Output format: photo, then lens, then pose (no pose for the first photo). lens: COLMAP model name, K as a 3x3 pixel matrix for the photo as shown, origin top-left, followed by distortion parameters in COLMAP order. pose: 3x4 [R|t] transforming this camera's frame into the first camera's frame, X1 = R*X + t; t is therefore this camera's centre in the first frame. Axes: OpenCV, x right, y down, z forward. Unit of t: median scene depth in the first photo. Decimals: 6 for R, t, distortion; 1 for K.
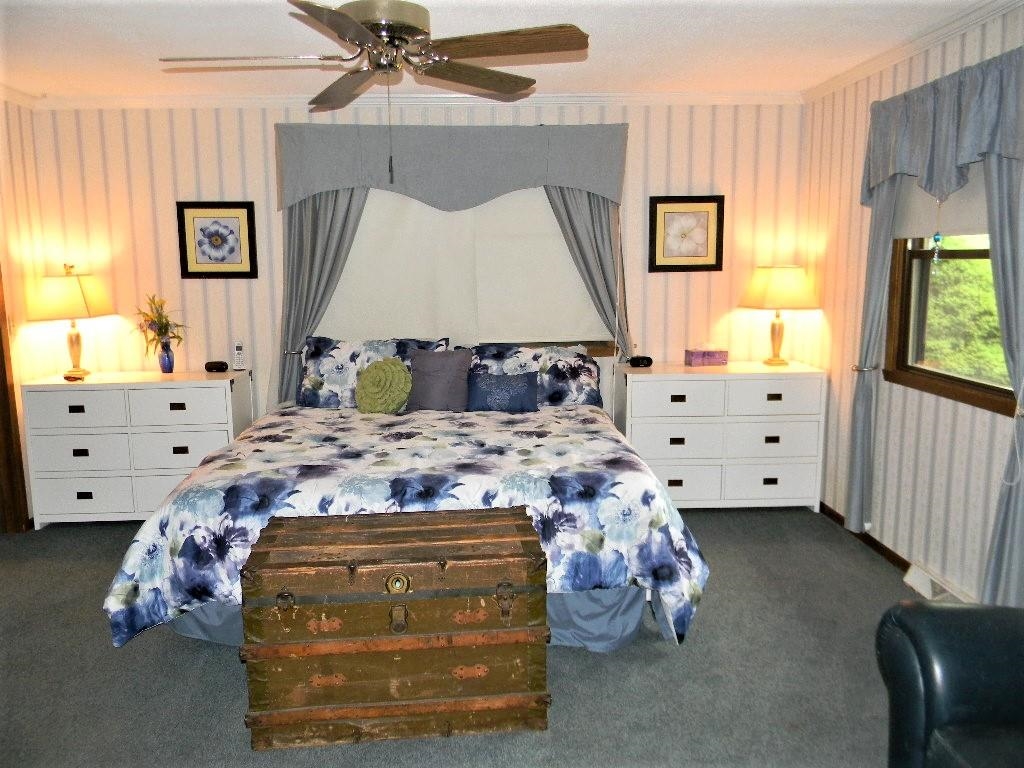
lens RADIAL K [[822.8, 0, 508.6], [0, 822.8, 383.4], [0, 0, 1]] dist [0.006006, -0.019225]
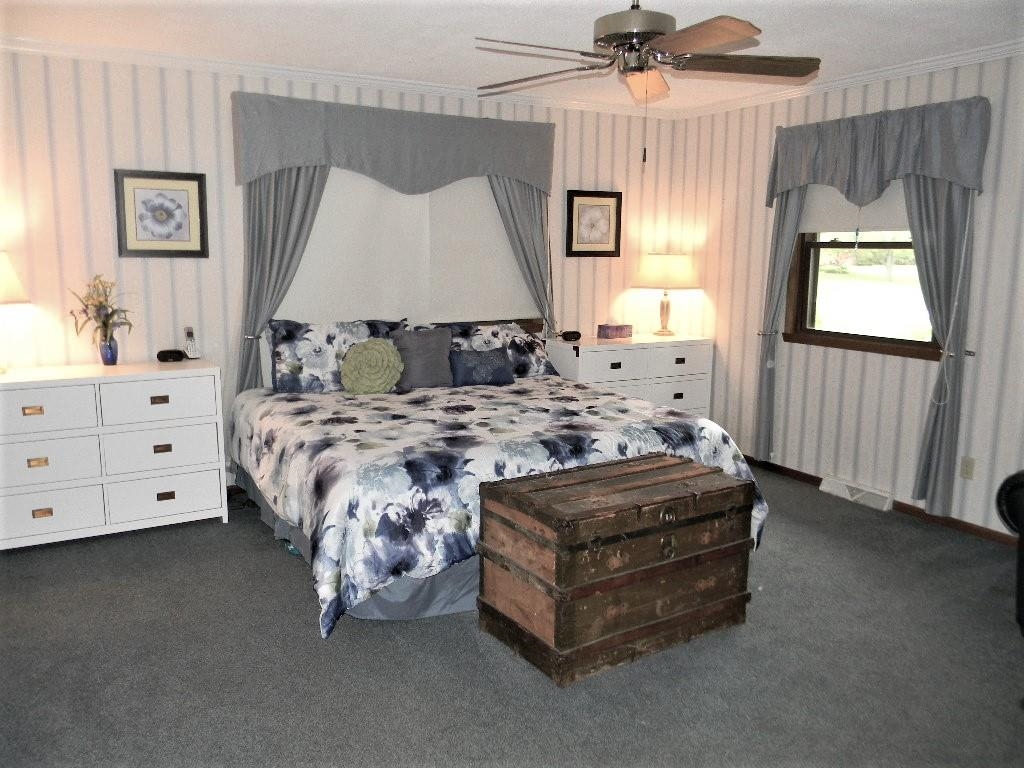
lens RADIAL K [[822.8, 0, 501.6], [0, 822.8, 383.3], [0, 0, 1]] dist [0.006006, -0.019225]
pose [[0.890671, -0.055869, 0.451202, -0.453734], [0.050960, 0.998435, 0.023035, 0.008072], [-0.451783, 0.002476, 0.892124, 0.033474]]
